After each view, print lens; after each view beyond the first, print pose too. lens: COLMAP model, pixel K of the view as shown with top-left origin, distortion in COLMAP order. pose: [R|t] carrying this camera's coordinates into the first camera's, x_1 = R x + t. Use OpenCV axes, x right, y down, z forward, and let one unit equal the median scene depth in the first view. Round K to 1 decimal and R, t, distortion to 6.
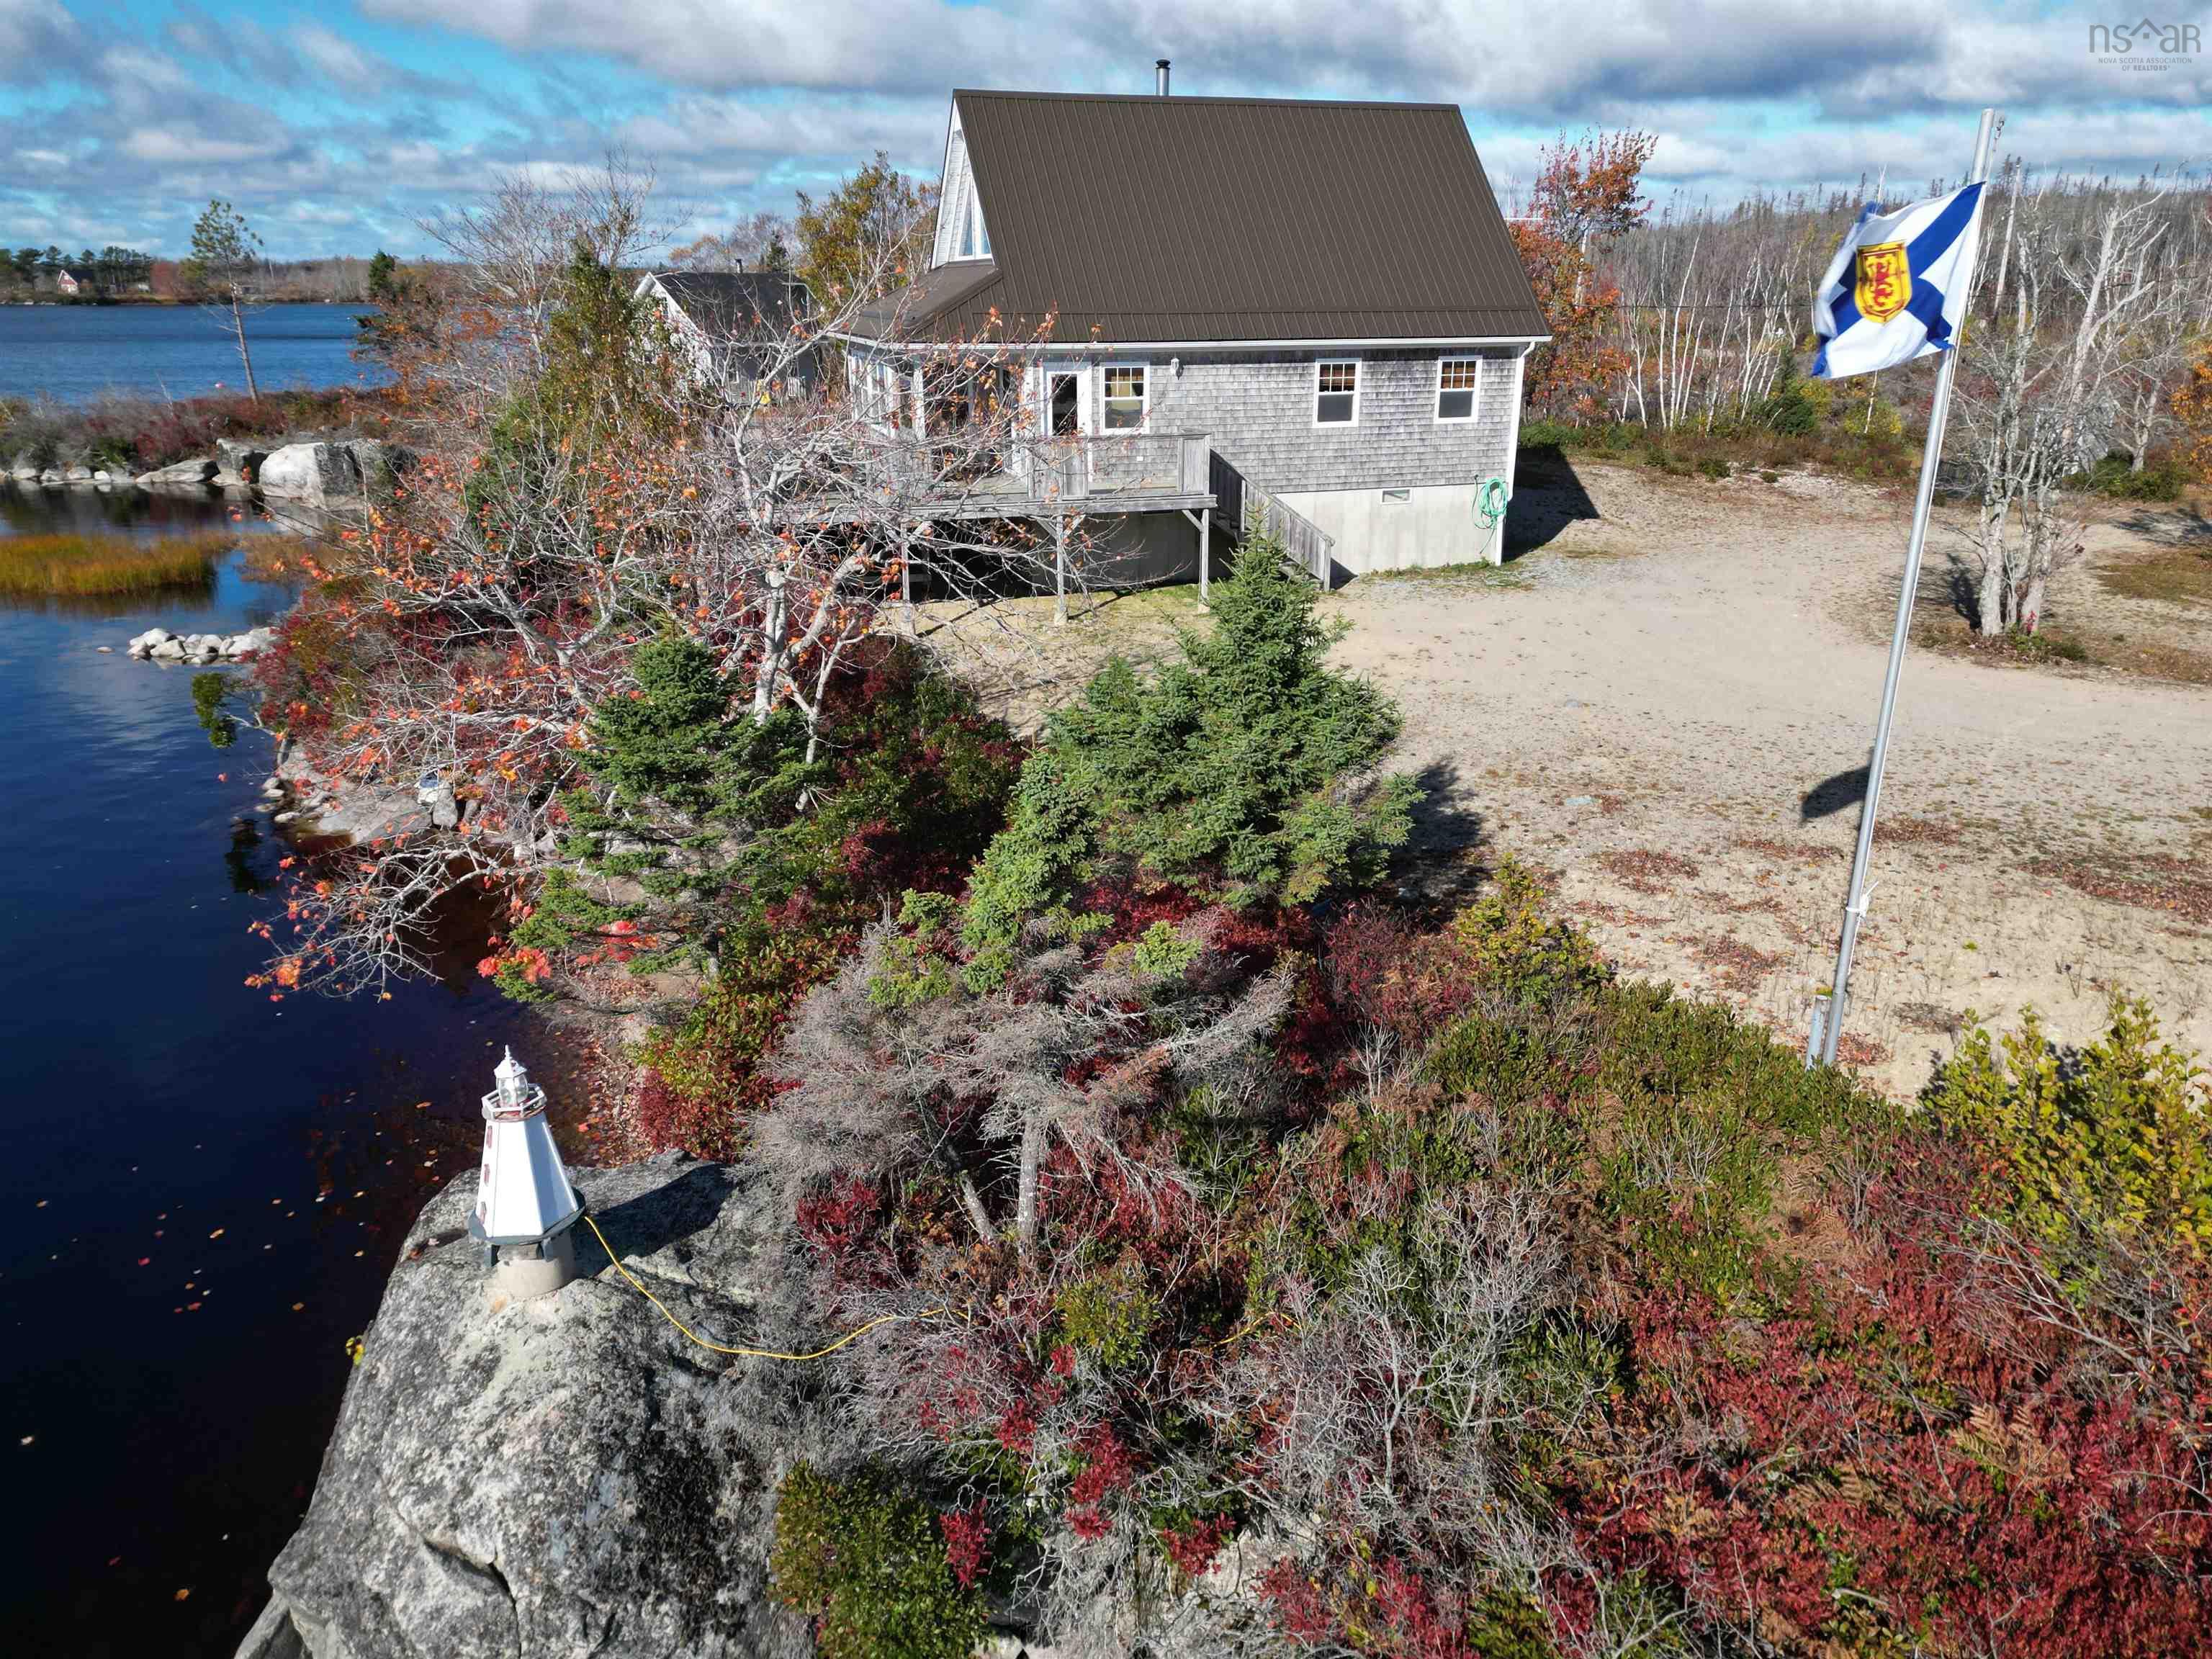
lens RADIAL K [[1525.4, 0, 1121.0], [0, 1525.4, 832.9], [0, 0, 1]] dist [0.070635, -0.062636]
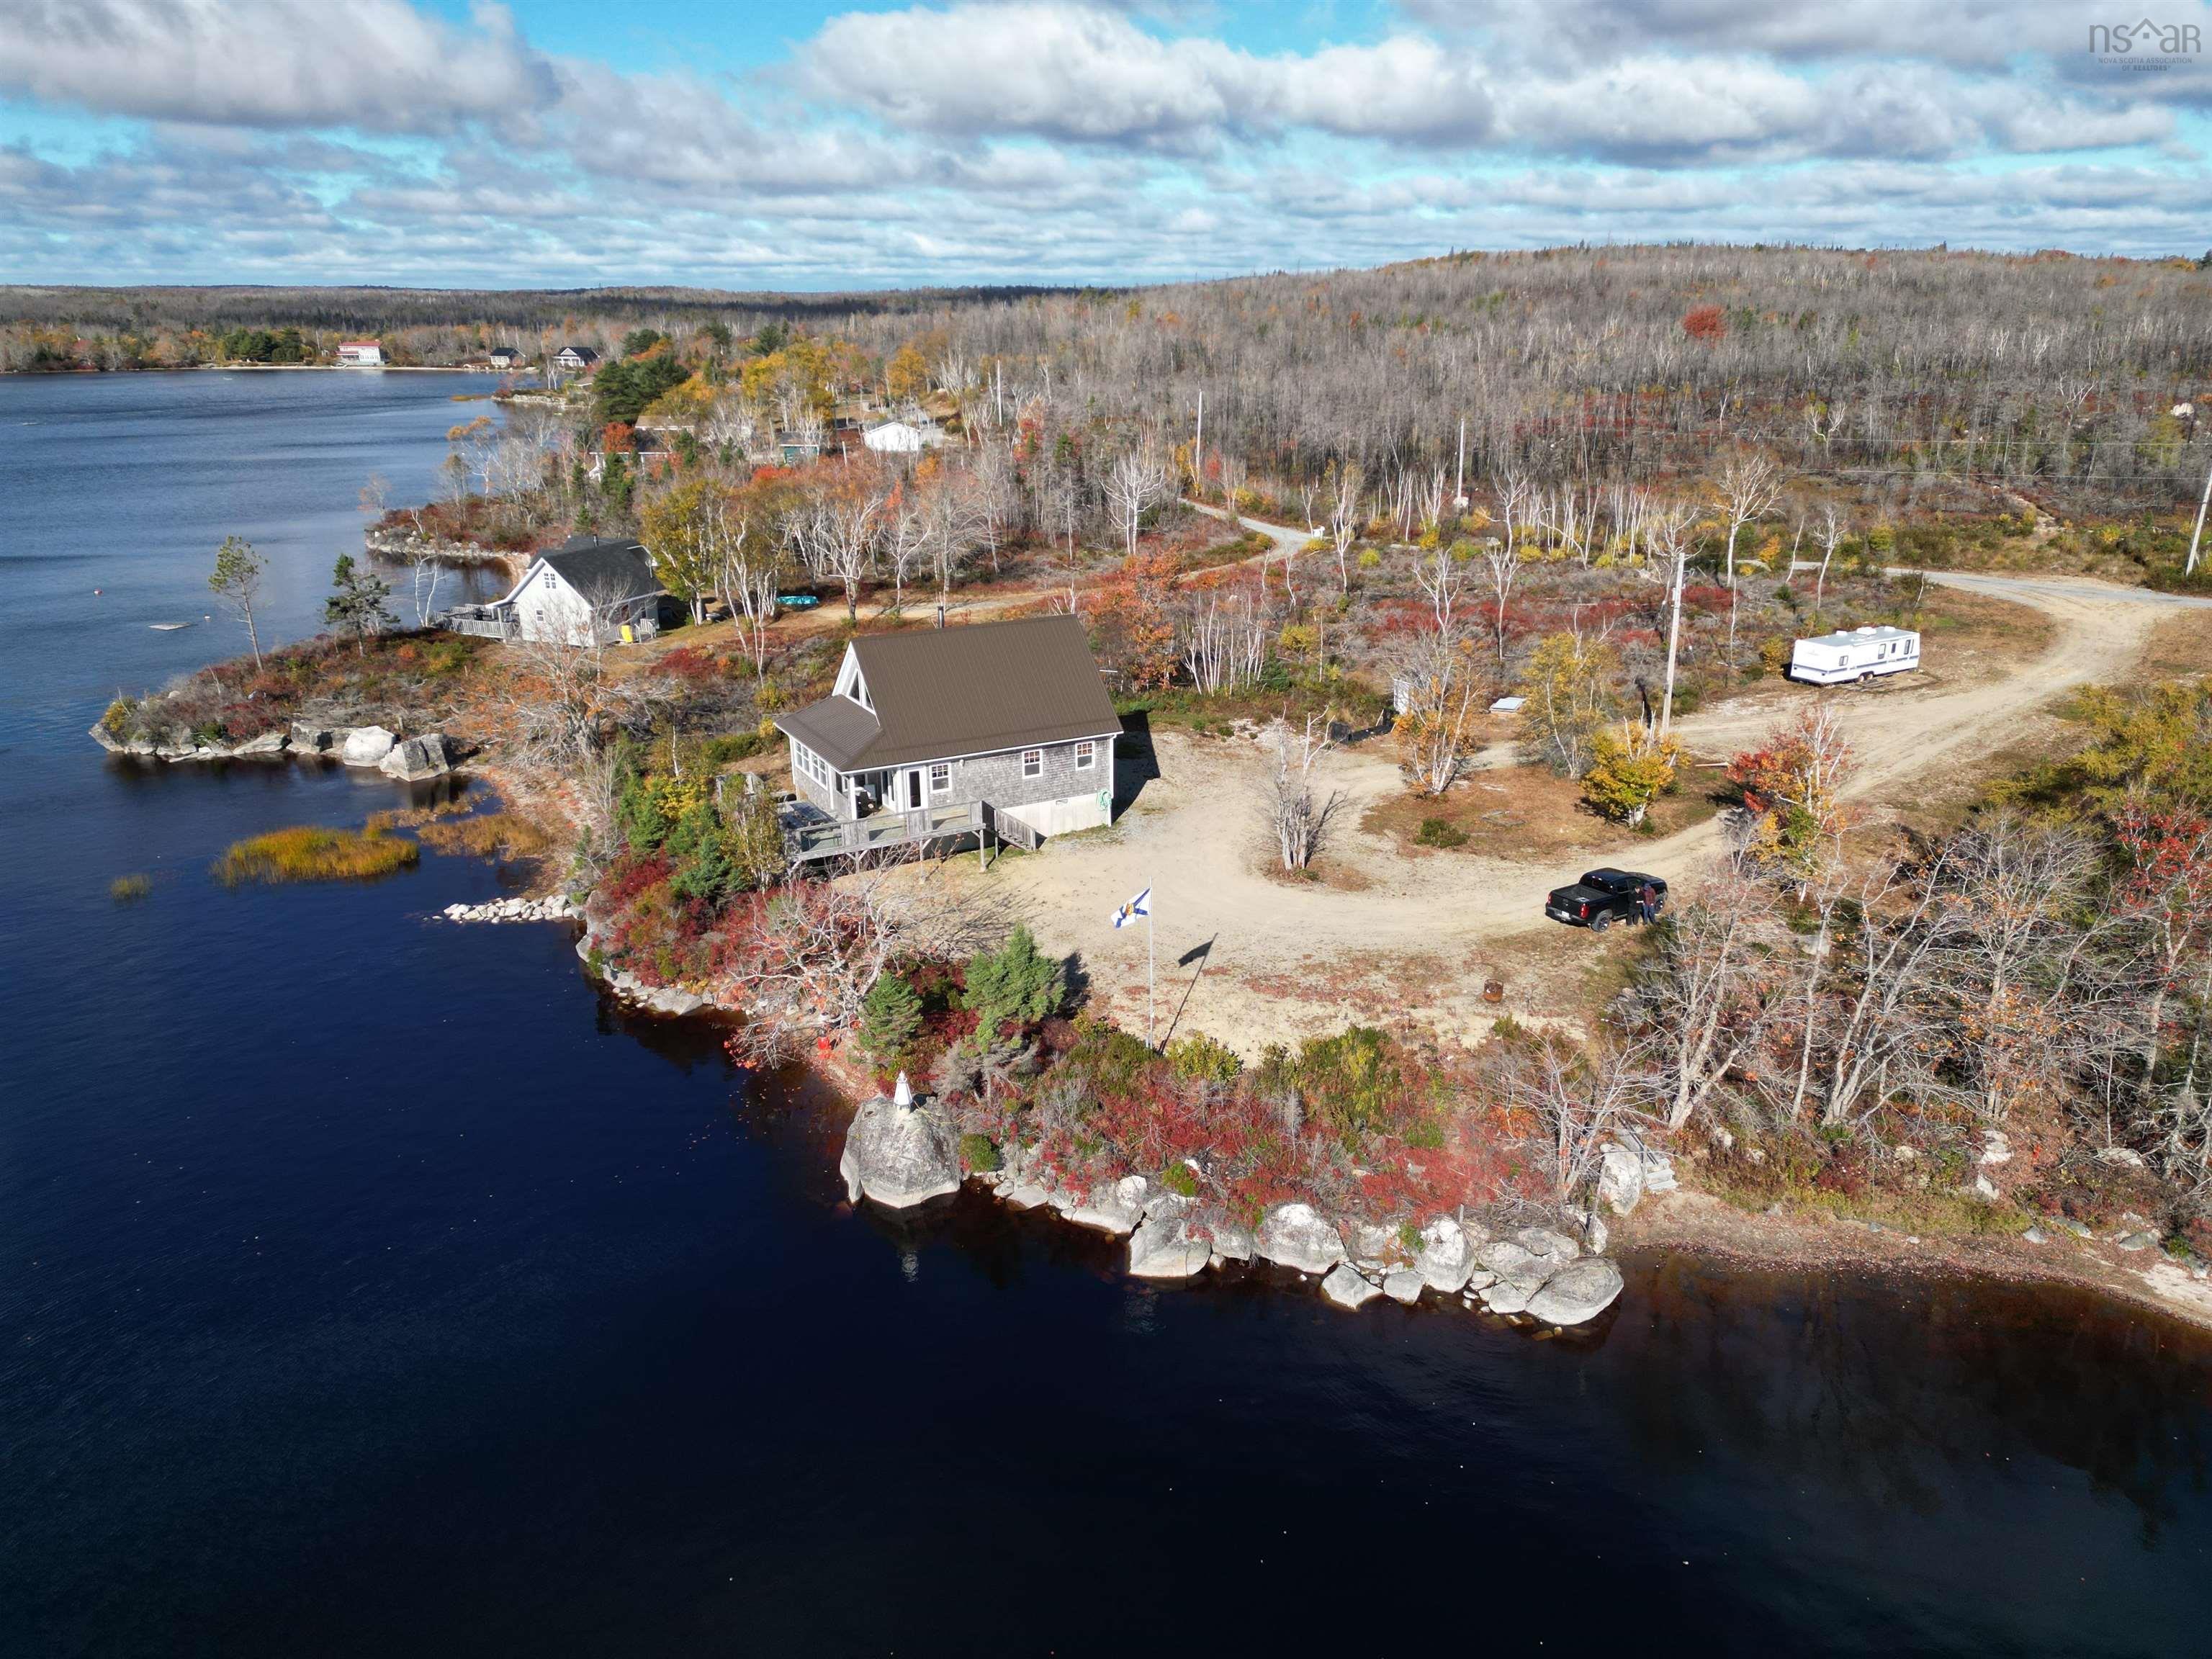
lens RADIAL K [[1525.4, 0, 1125.0], [0, 1525.4, 810.8], [0, 0, 1]] dist [0.070635, -0.062636]
pose [[0.979349, -0.067275, 0.190658, -0.202314], [0.070923, 0.997405, -0.012372, -0.230276], [-0.189331, 0.025639, 0.981579, -1.576885]]
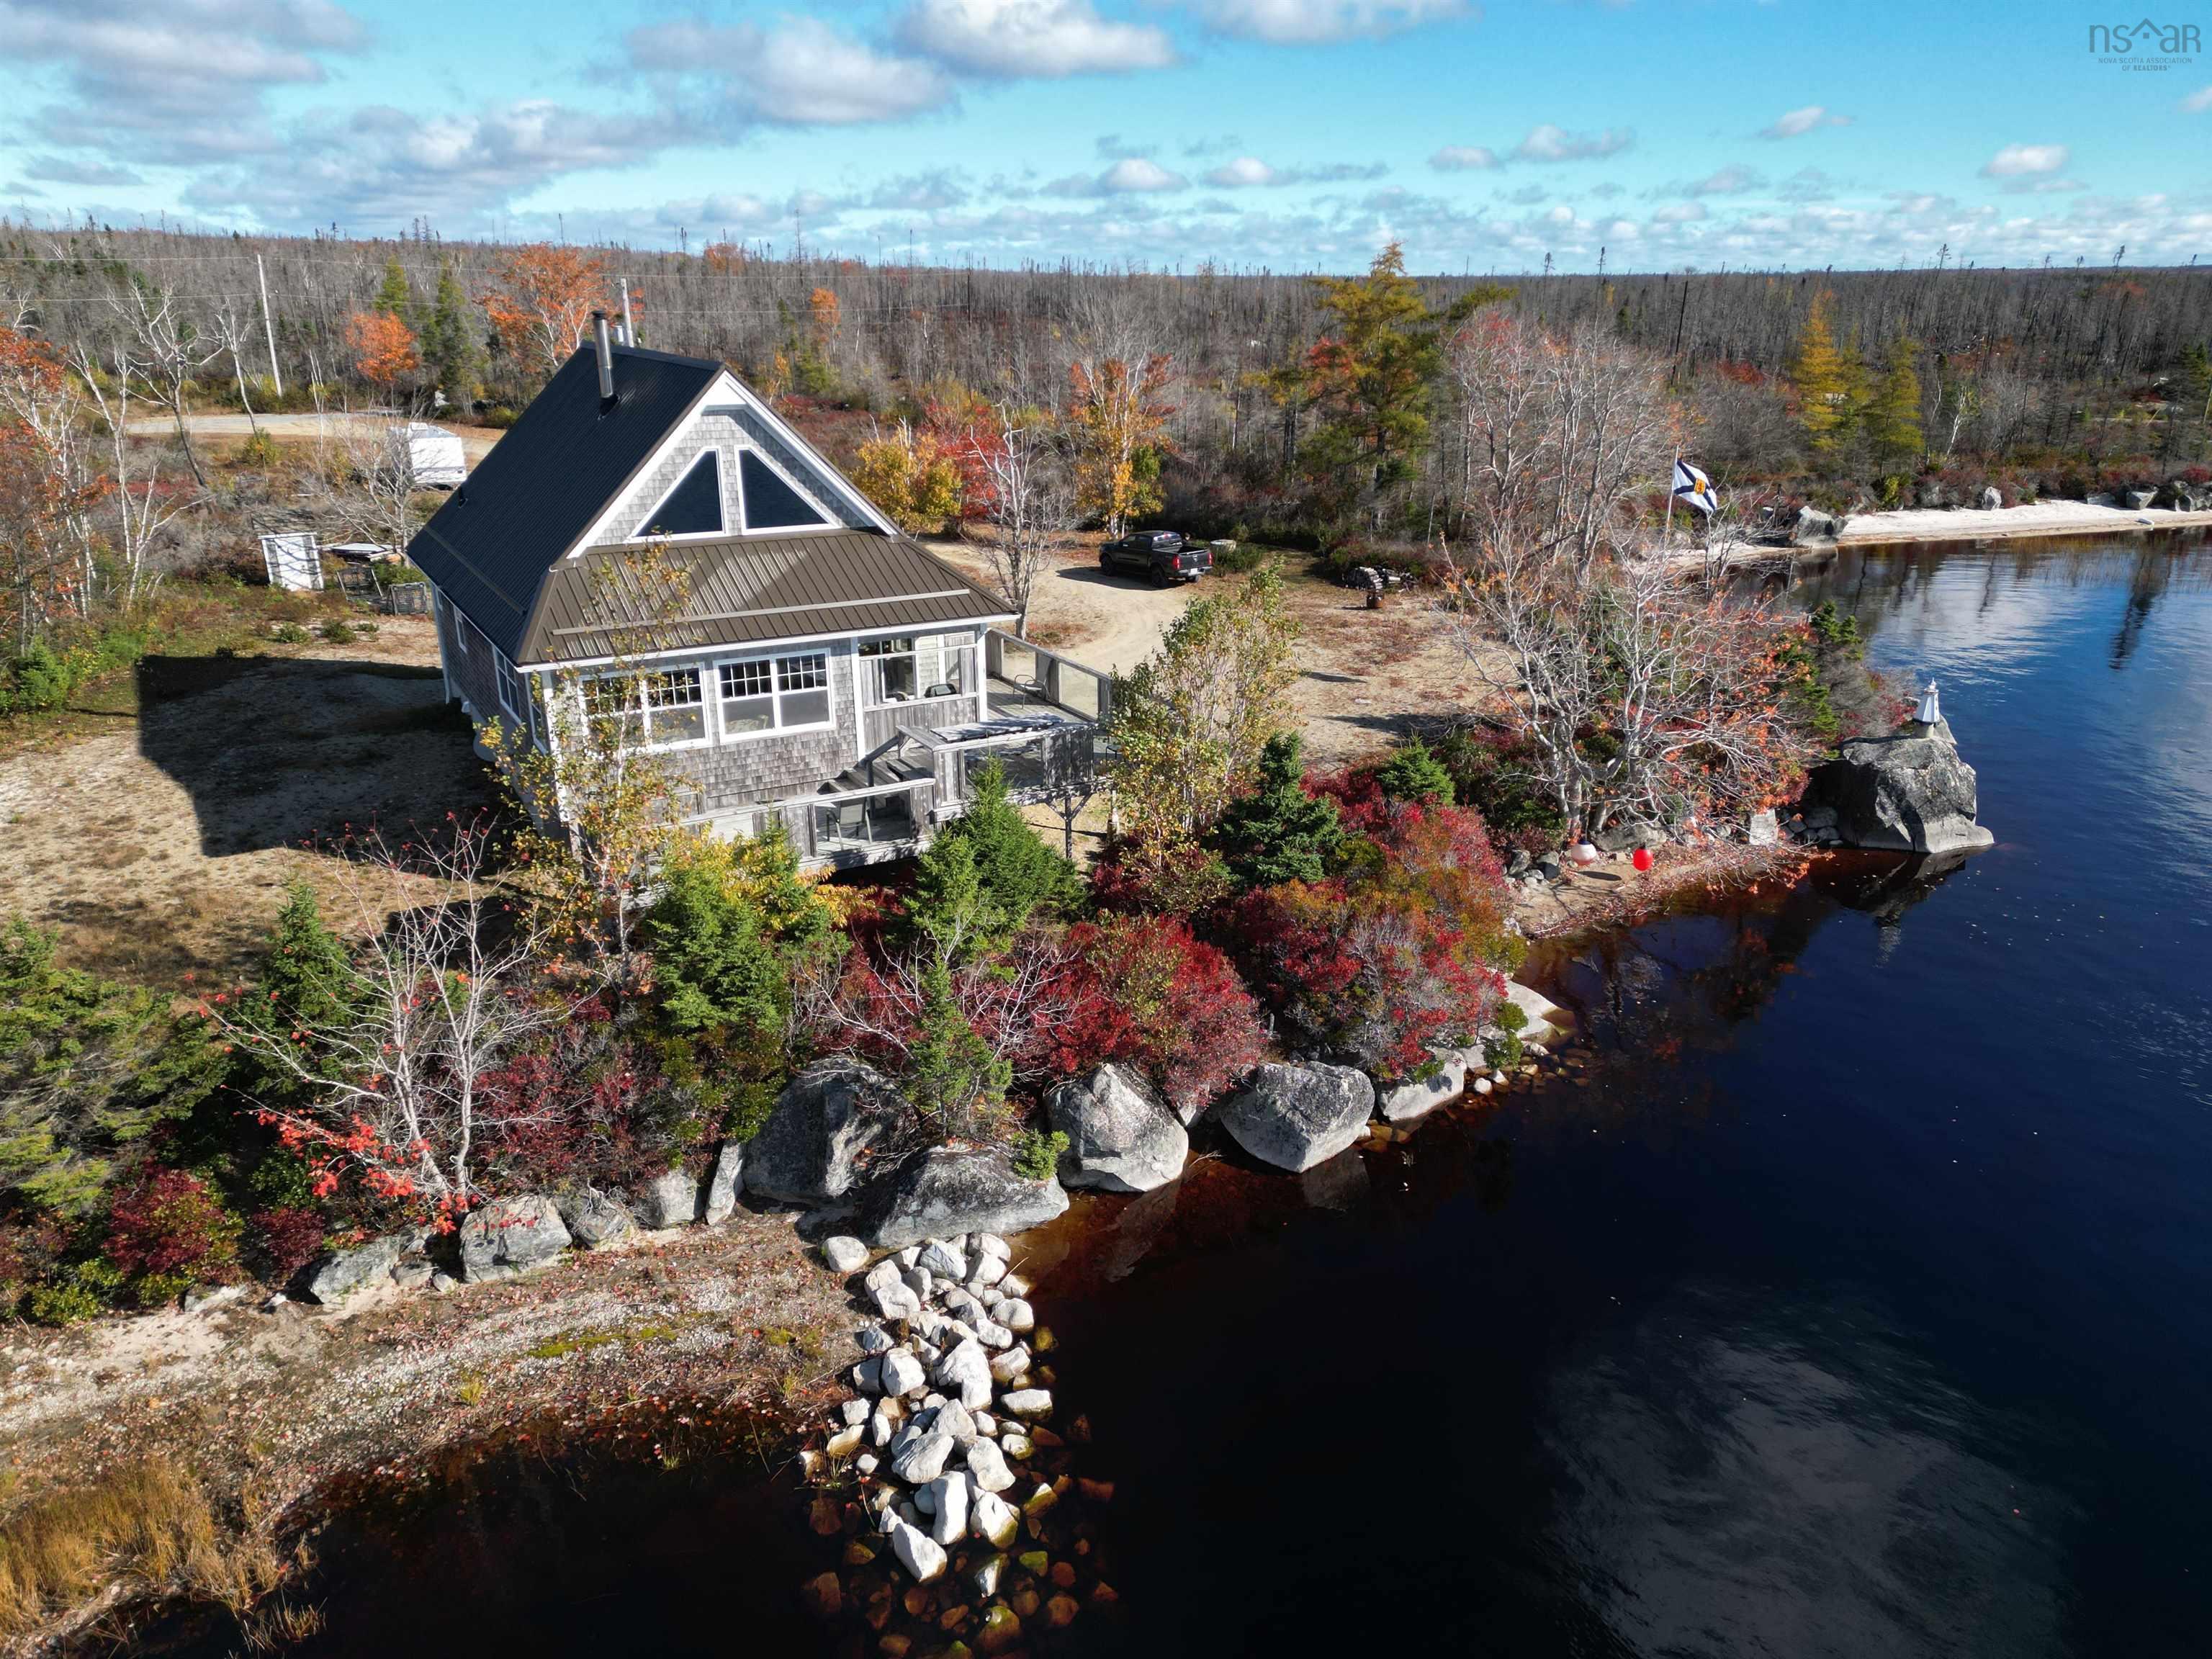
lens RADIAL K [[1525.4, 0, 1127.1], [0, 1525.4, 843.2], [0, 0, 1]] dist [0.070635, -0.062636]
pose [[-0.224658, -0.332360, 0.916005, -1.397711], [0.324142, 0.861013, 0.391905, -0.663372], [-0.918946, 0.384960, -0.085702, 1.248152]]
